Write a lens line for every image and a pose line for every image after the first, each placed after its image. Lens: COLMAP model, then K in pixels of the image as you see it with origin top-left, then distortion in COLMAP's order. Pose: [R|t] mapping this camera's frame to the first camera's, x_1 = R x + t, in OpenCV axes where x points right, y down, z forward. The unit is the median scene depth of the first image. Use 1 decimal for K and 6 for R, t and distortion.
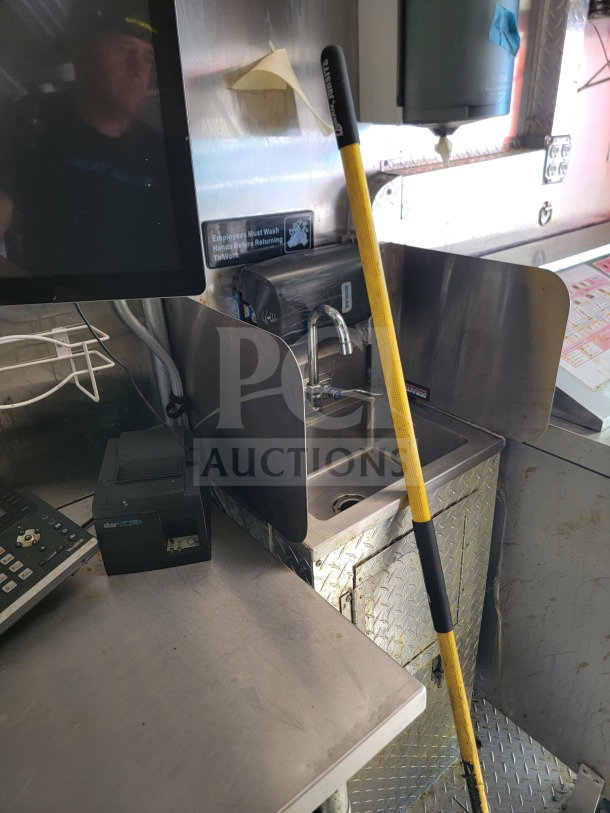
lens RADIAL K [[573.4, 0, 308.6], [0, 573.4, 413.6], [0, 0, 1]] dist [0.053567, -0.017690]
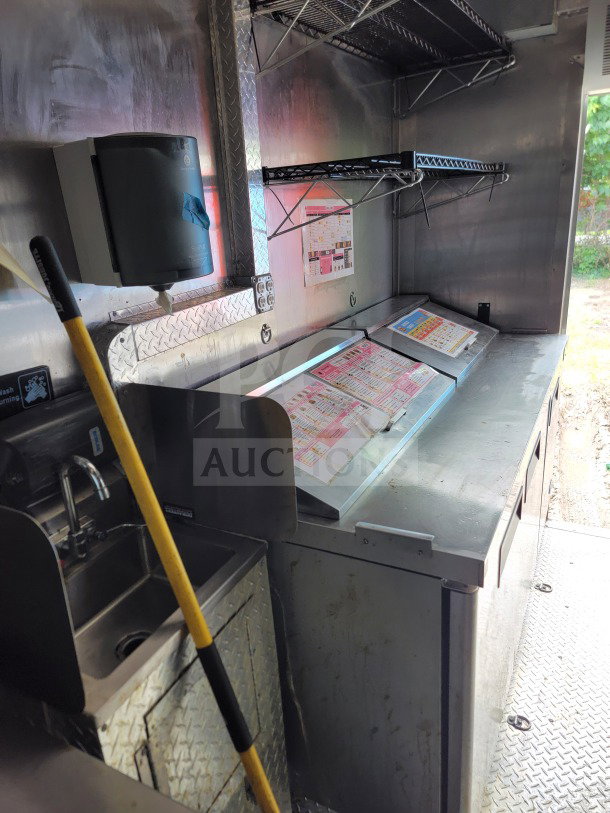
lens RADIAL K [[573.4, 0, 297.0], [0, 573.4, 405.3], [0, 0, 1]] dist [0.053567, -0.017690]
pose [[0.920900, -0.146696, 0.361141, 0.034137], [0.203587, 0.971085, -0.124685, -0.063926], [-0.332408, 0.188346, 0.924138, -0.092129]]
